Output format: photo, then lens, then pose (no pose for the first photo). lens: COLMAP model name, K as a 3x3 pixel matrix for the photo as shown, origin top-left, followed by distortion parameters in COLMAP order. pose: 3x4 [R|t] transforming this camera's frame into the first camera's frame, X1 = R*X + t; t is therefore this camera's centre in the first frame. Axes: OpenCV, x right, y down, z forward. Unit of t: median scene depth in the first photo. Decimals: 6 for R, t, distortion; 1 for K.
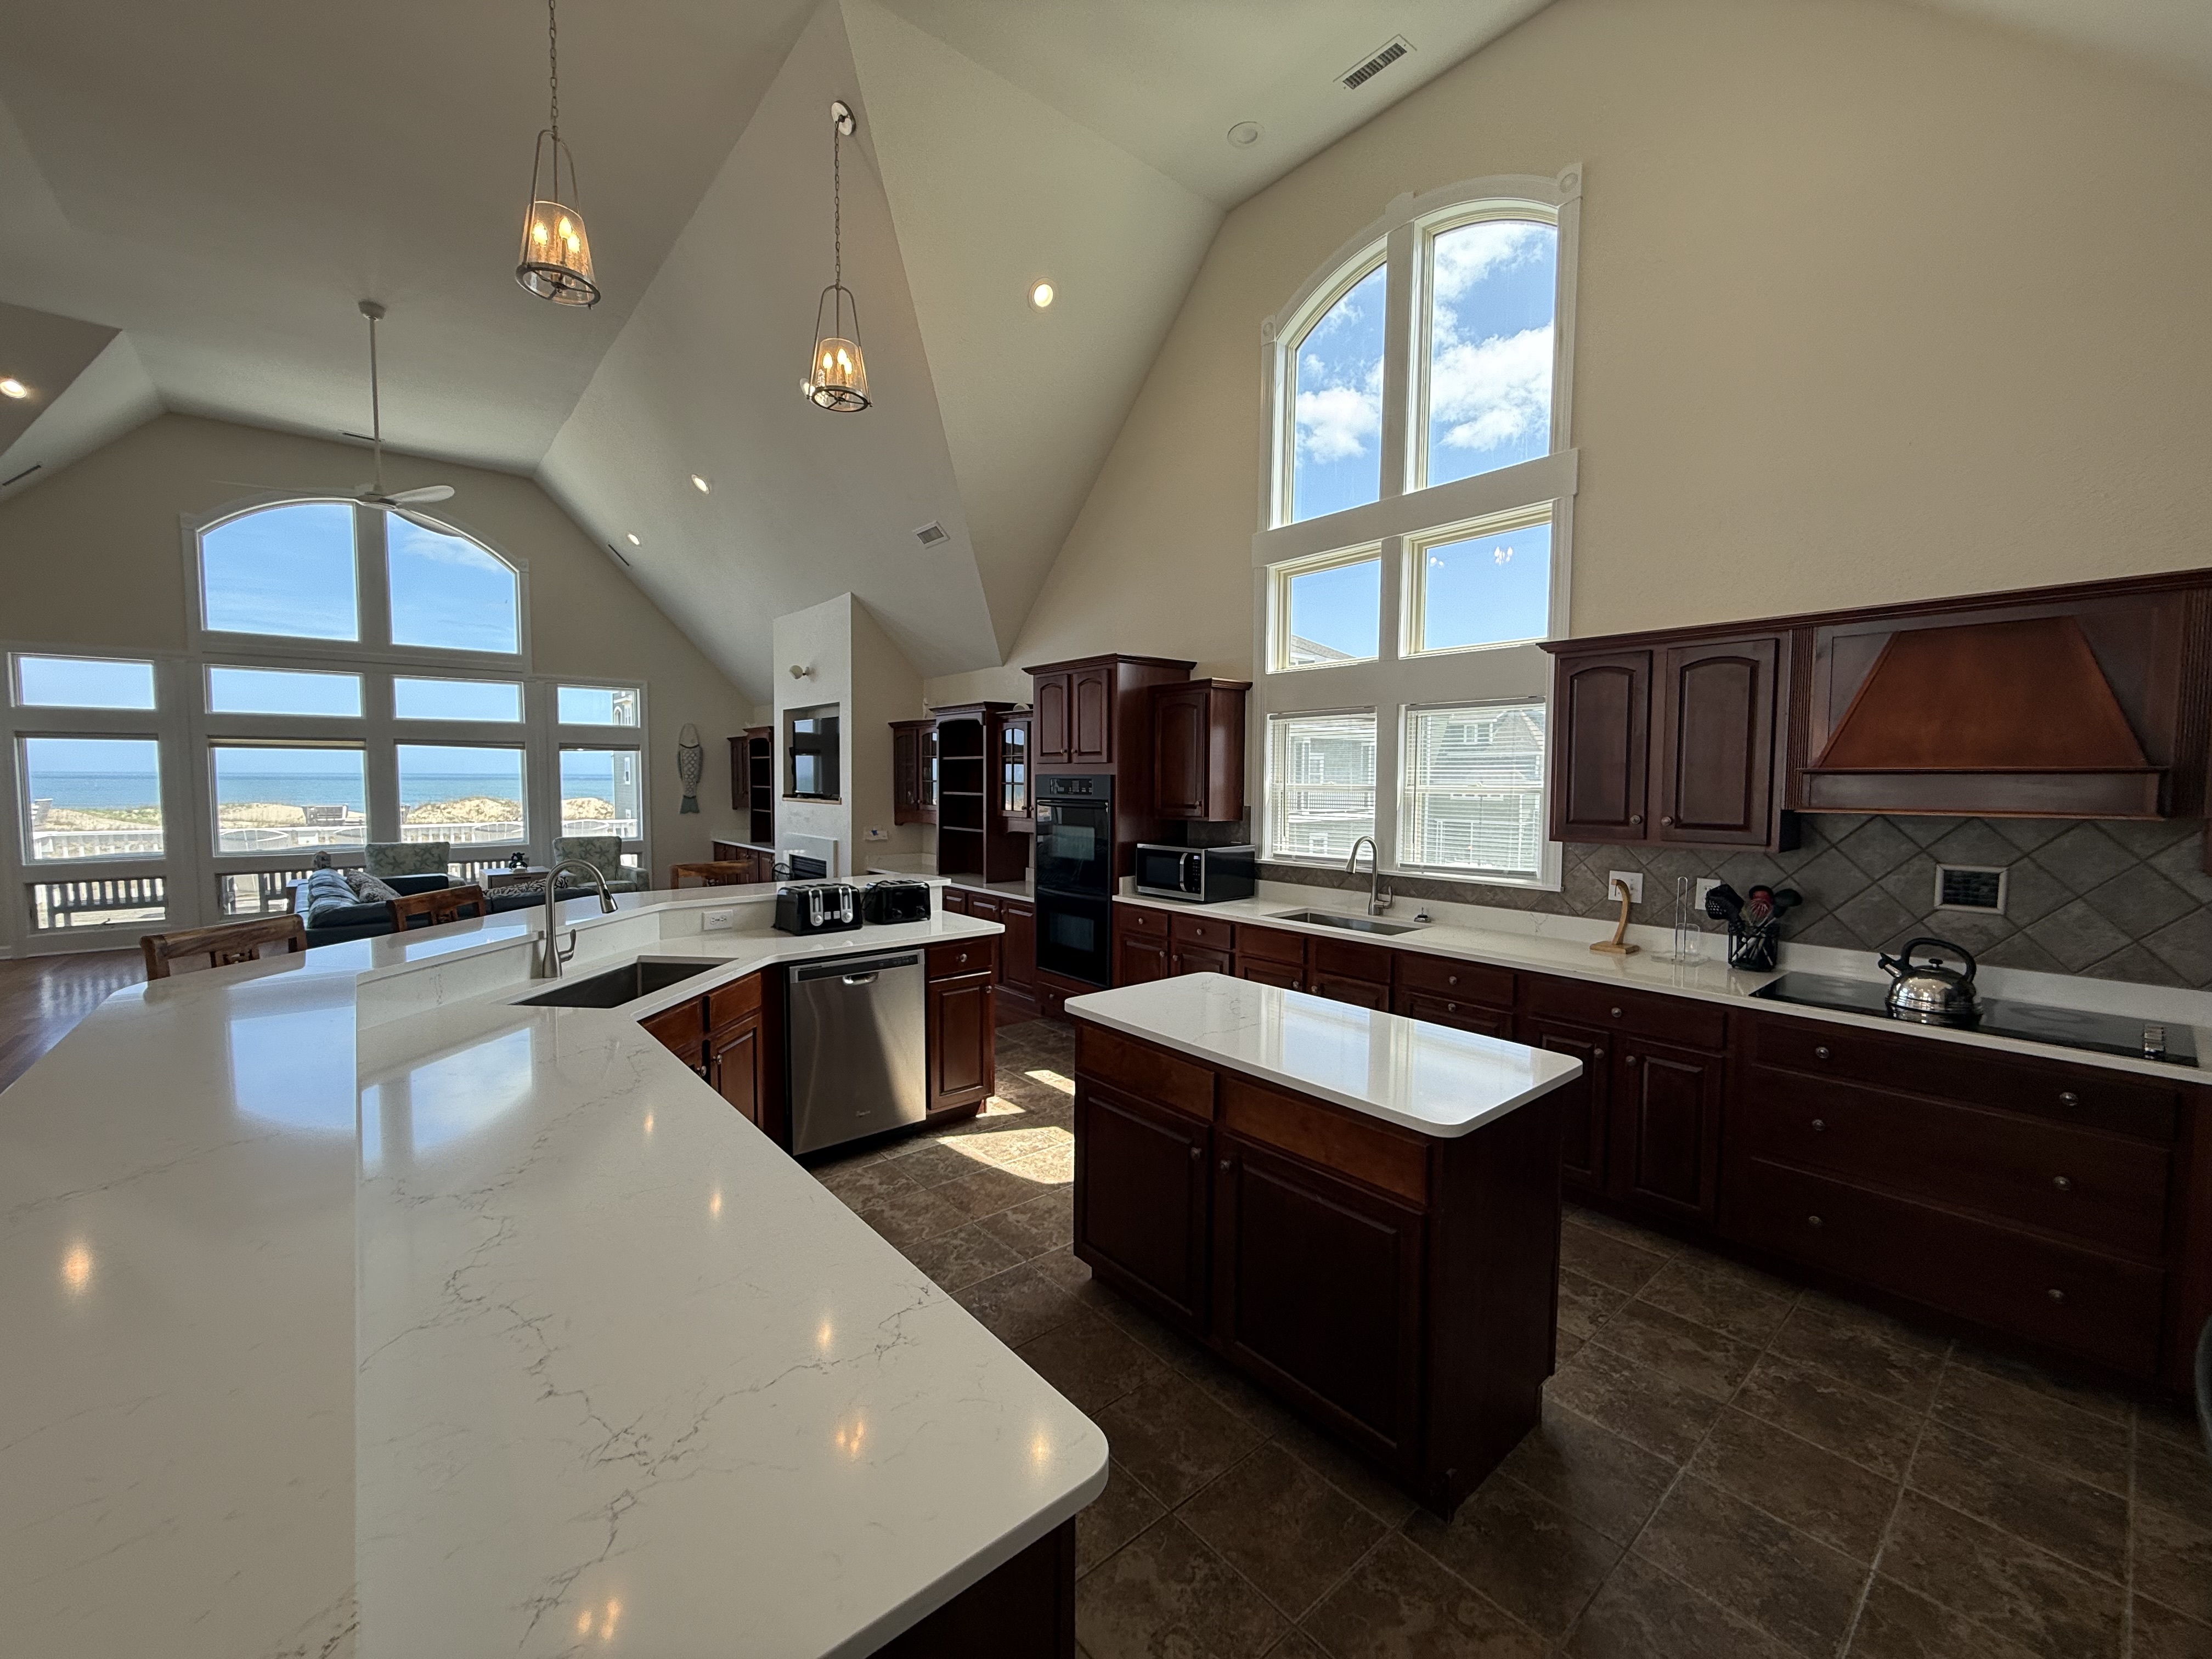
lens RADIAL K [[880.6, 0, 1092.6], [0, 880.6, 827.0], [0, 0, 1]] dist [-0.000481, 0.000217]
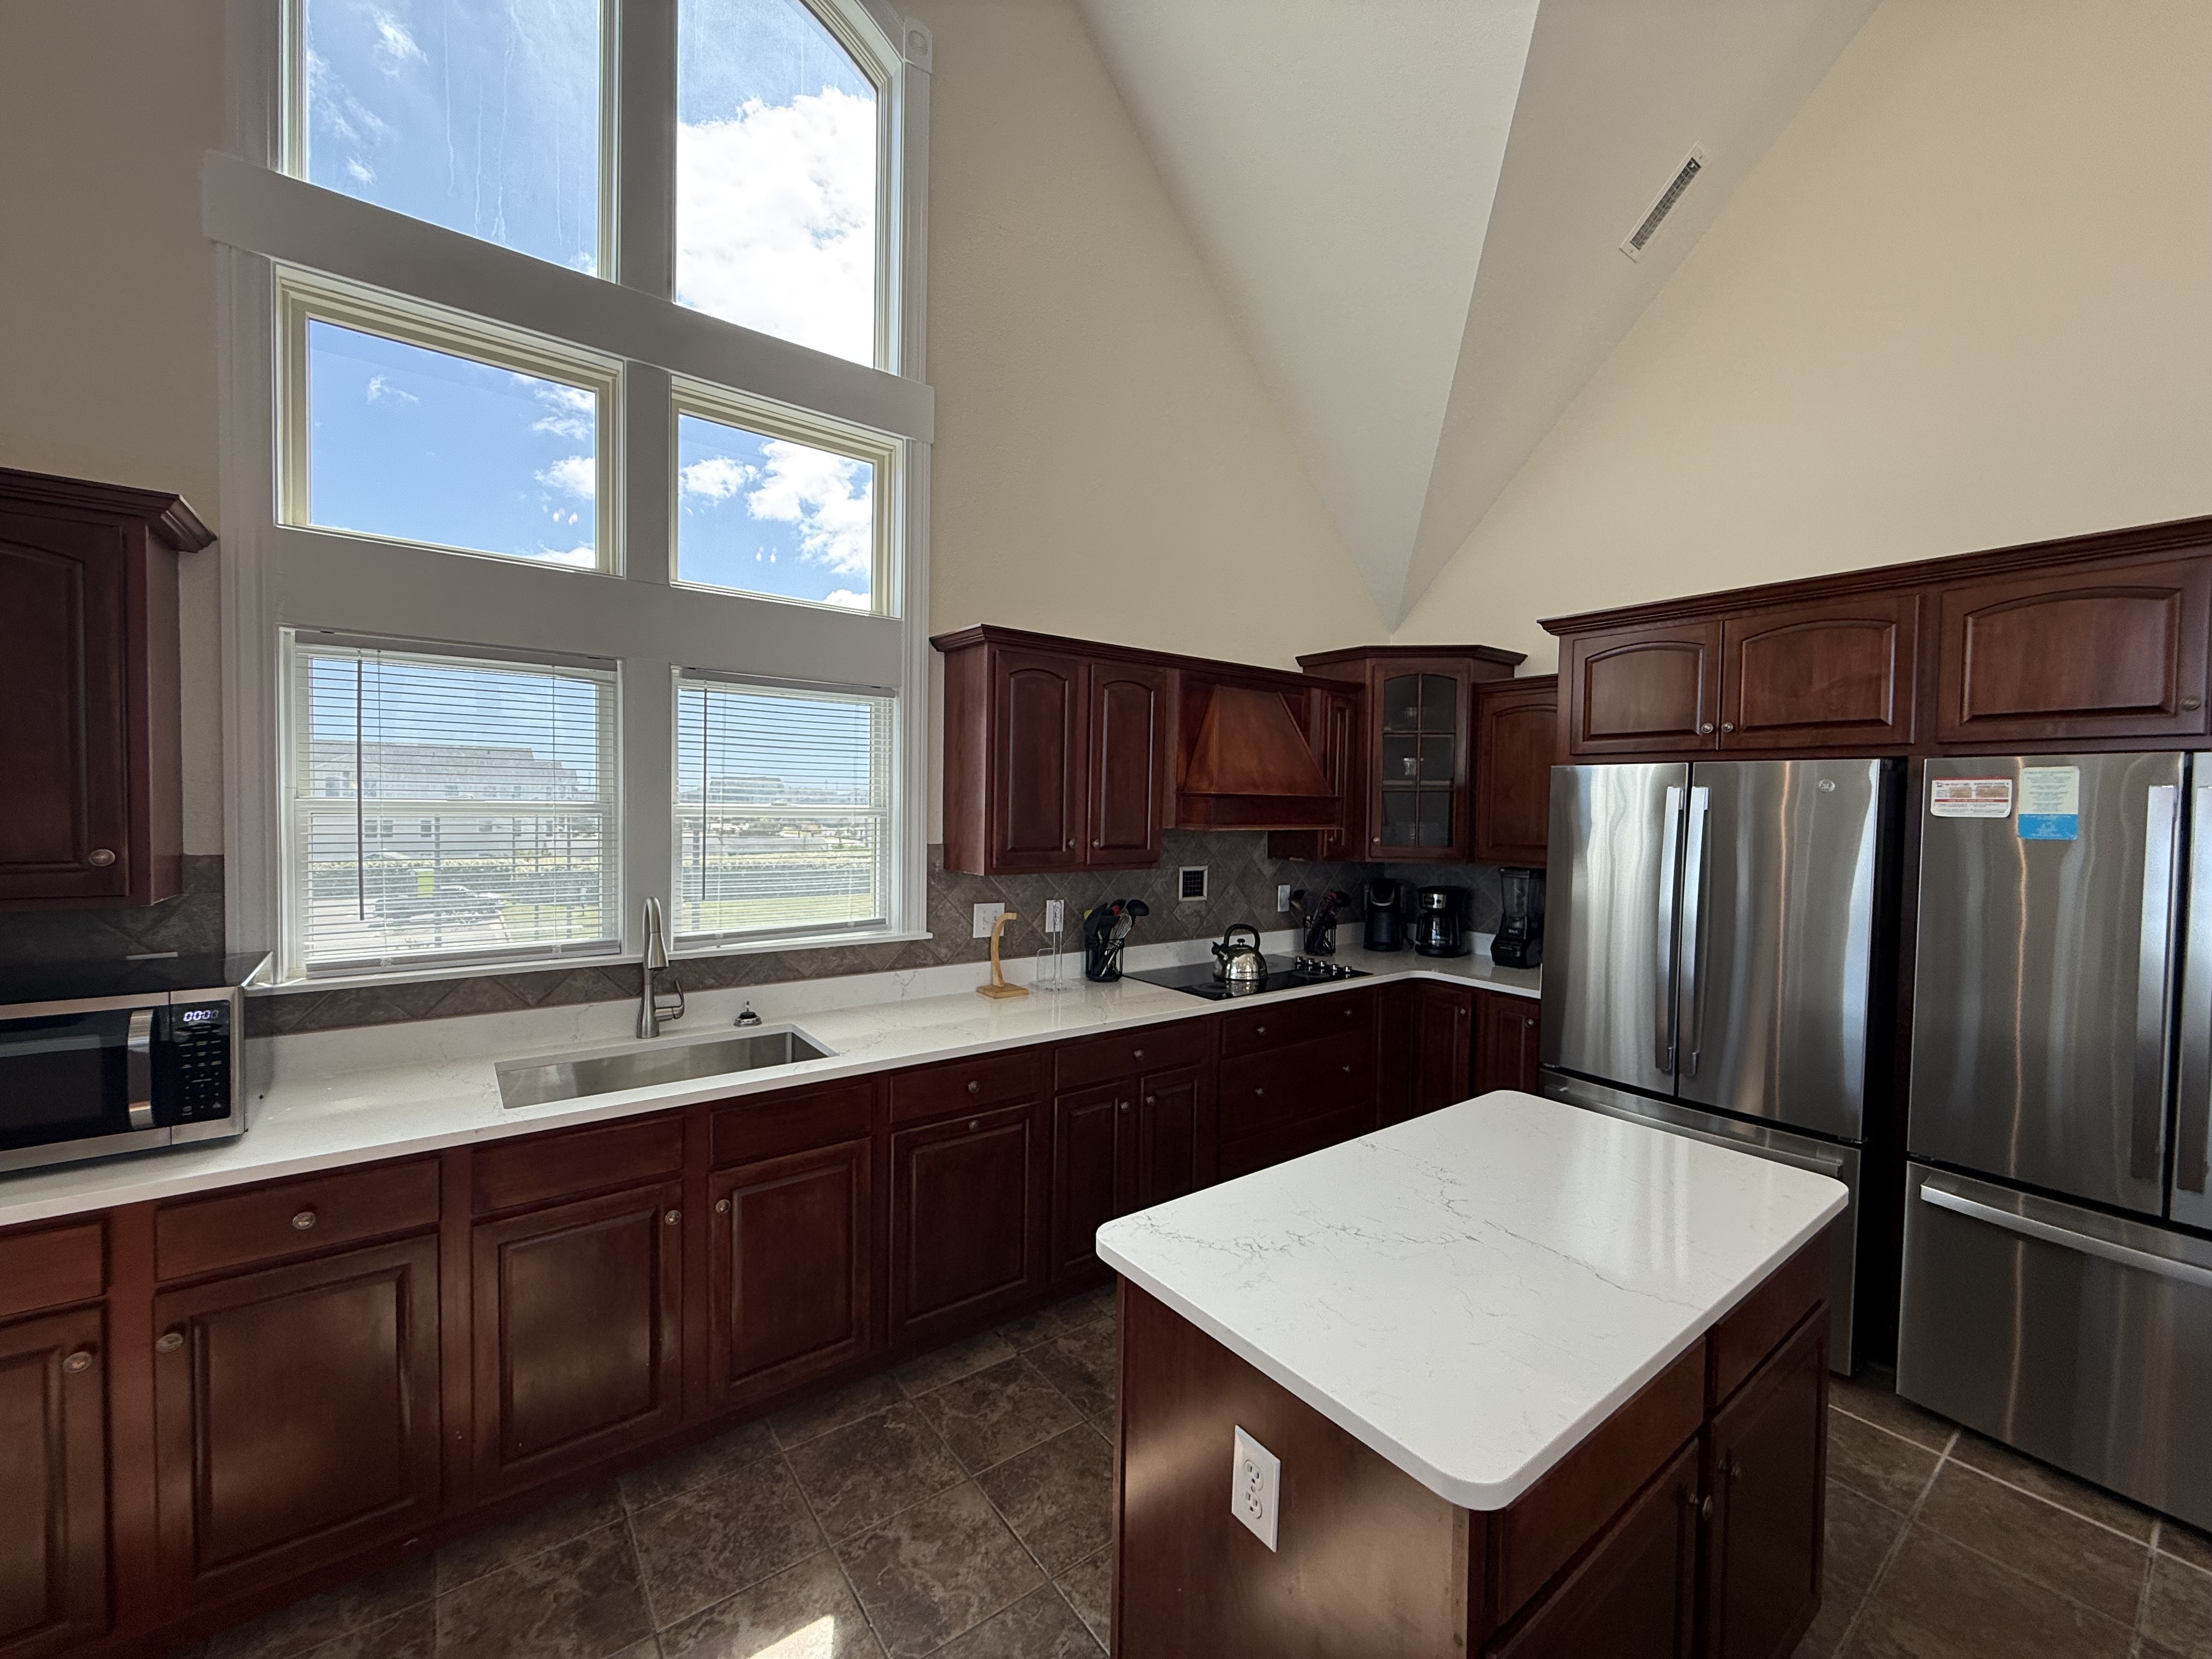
lens RADIAL K [[880.6, 0, 1103.4], [0, 880.6, 831.6], [0, 0, 1]] dist [-0.000481, 0.000217]
pose [[0.050827, -0.031790, 0.998201, -0.221231], [0.040441, 0.998739, 0.029748, -0.035253], [-0.997888, 0.038857, 0.052049, 0.697397]]
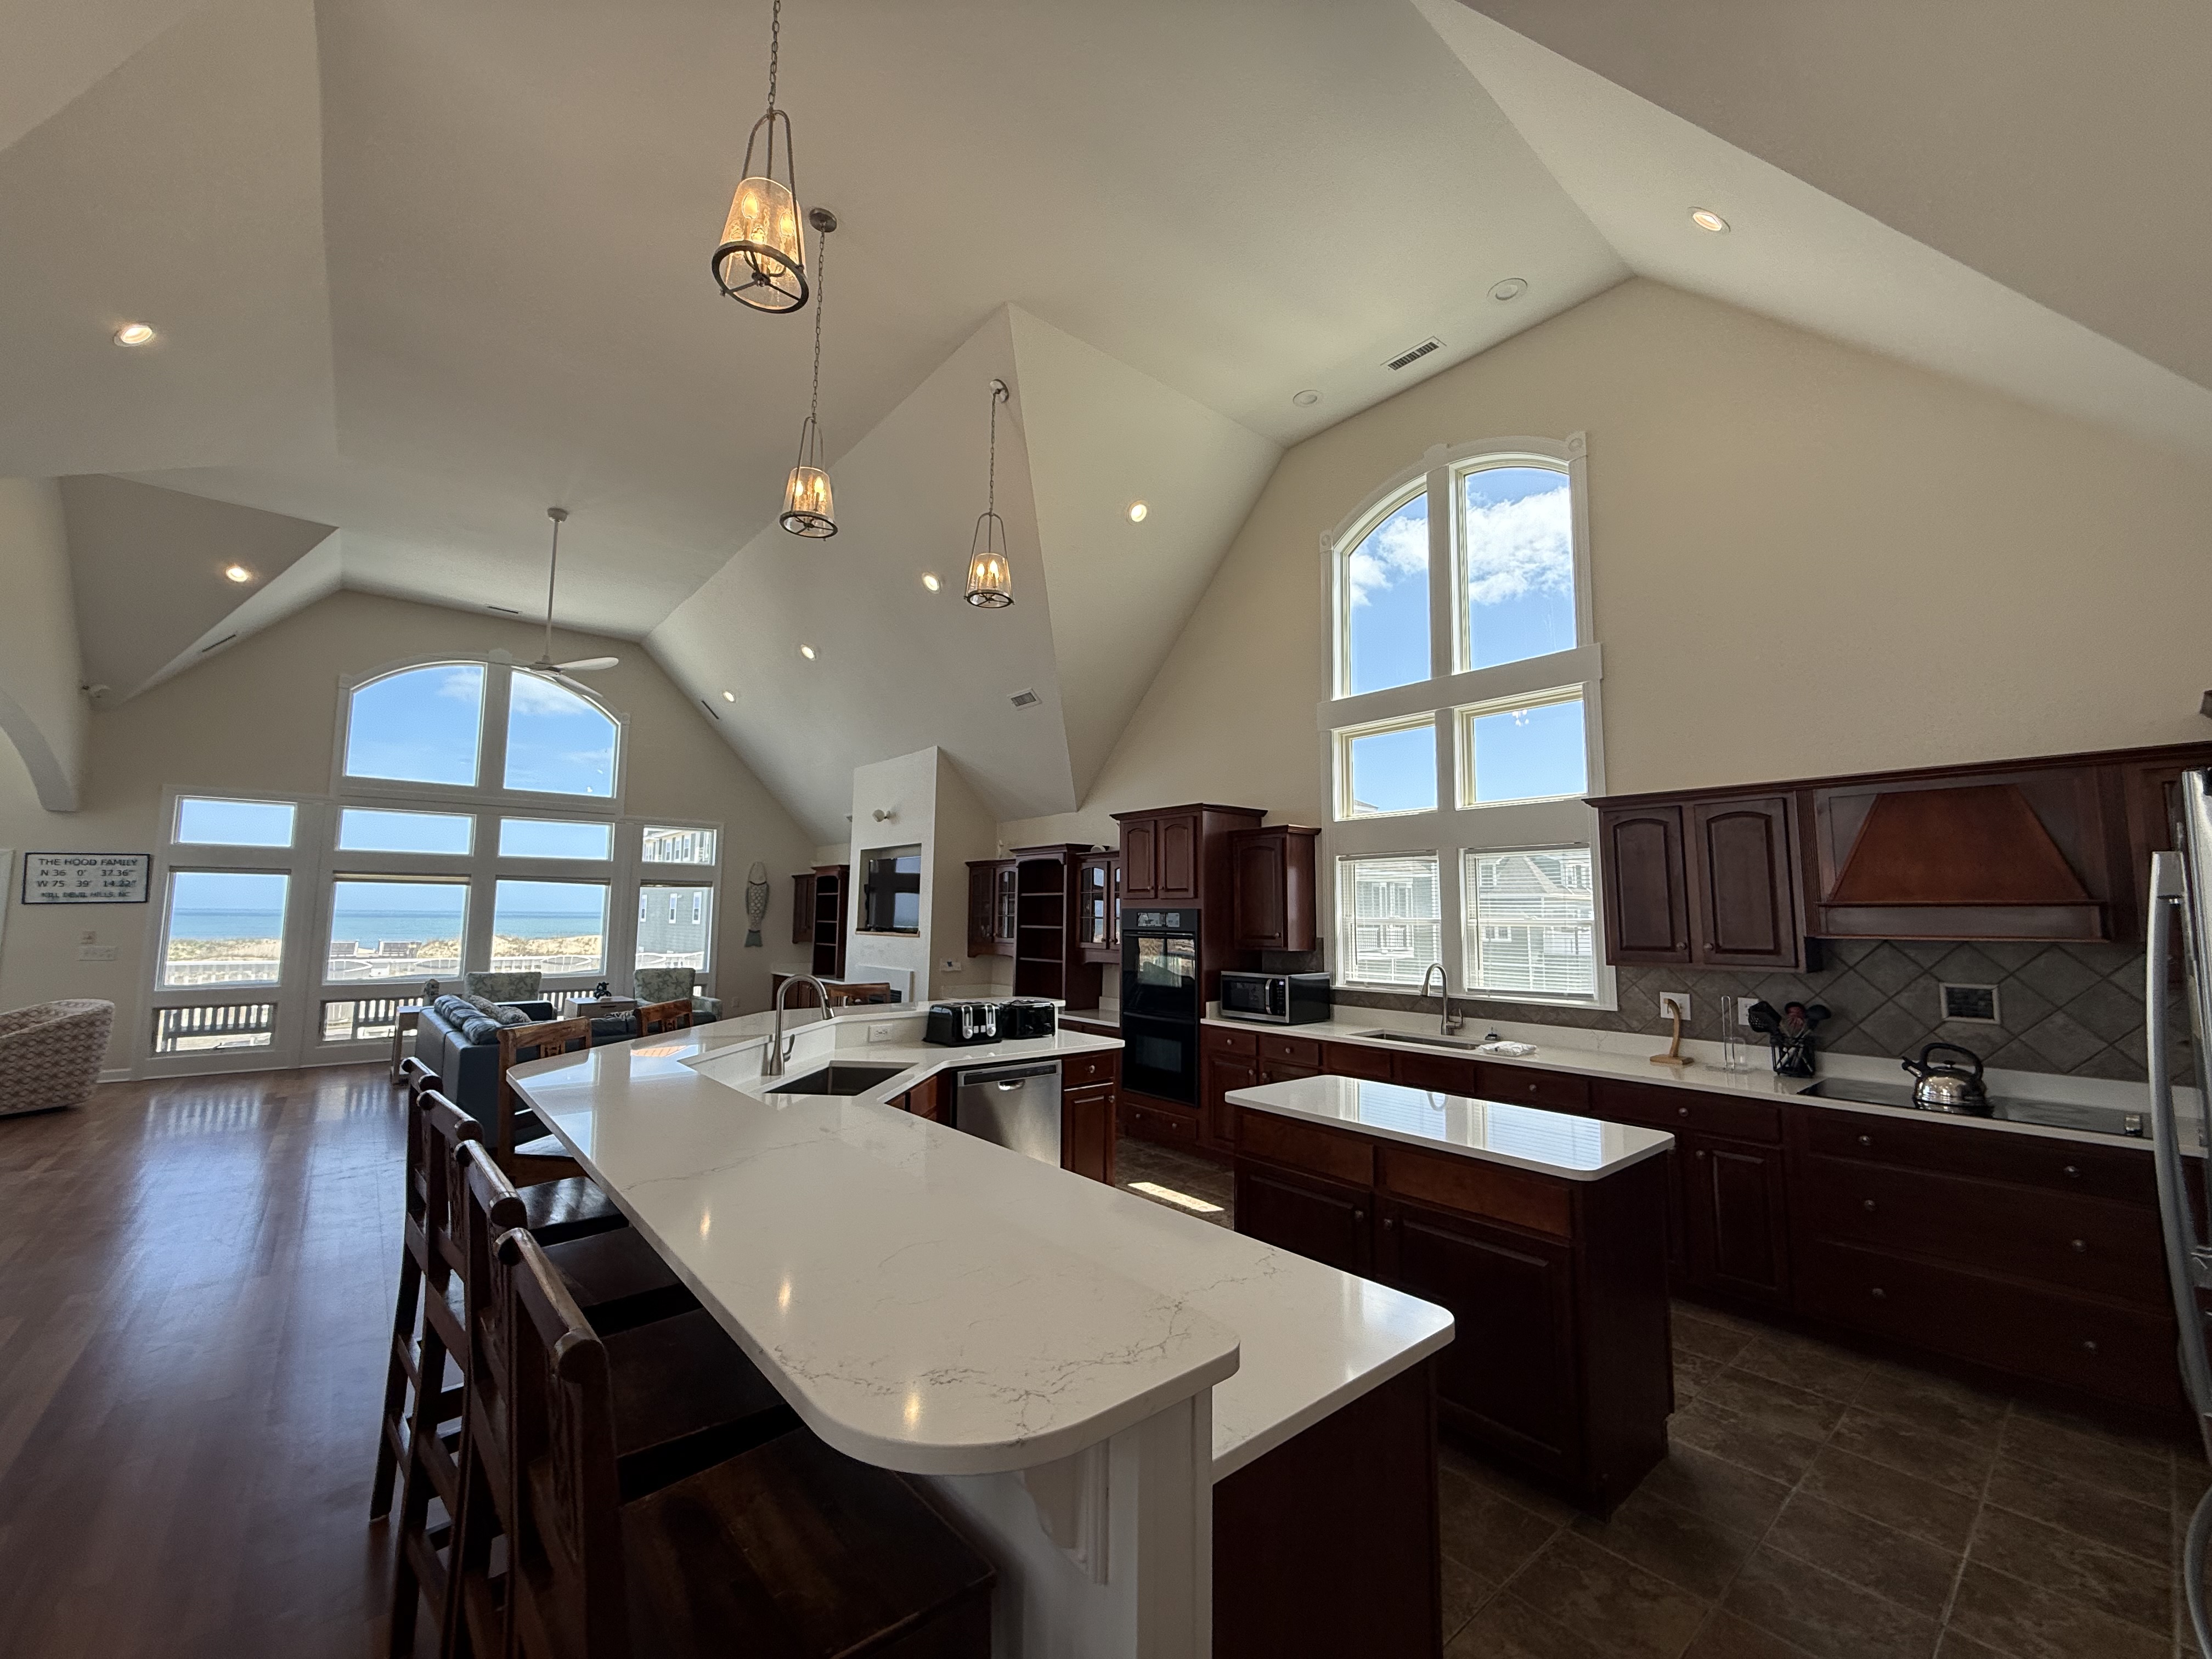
lens RADIAL K [[880.6, 0, 1092.0], [0, 880.6, 827.8], [0, 0, 1]] dist [-0.000481, 0.000217]
pose [[0.999987, 0.004896, -0.001504, -0.134044], [-0.005072, 0.987502, -0.157525, 0.019016], [0.000714, 0.157530, 0.987514, -0.150151]]
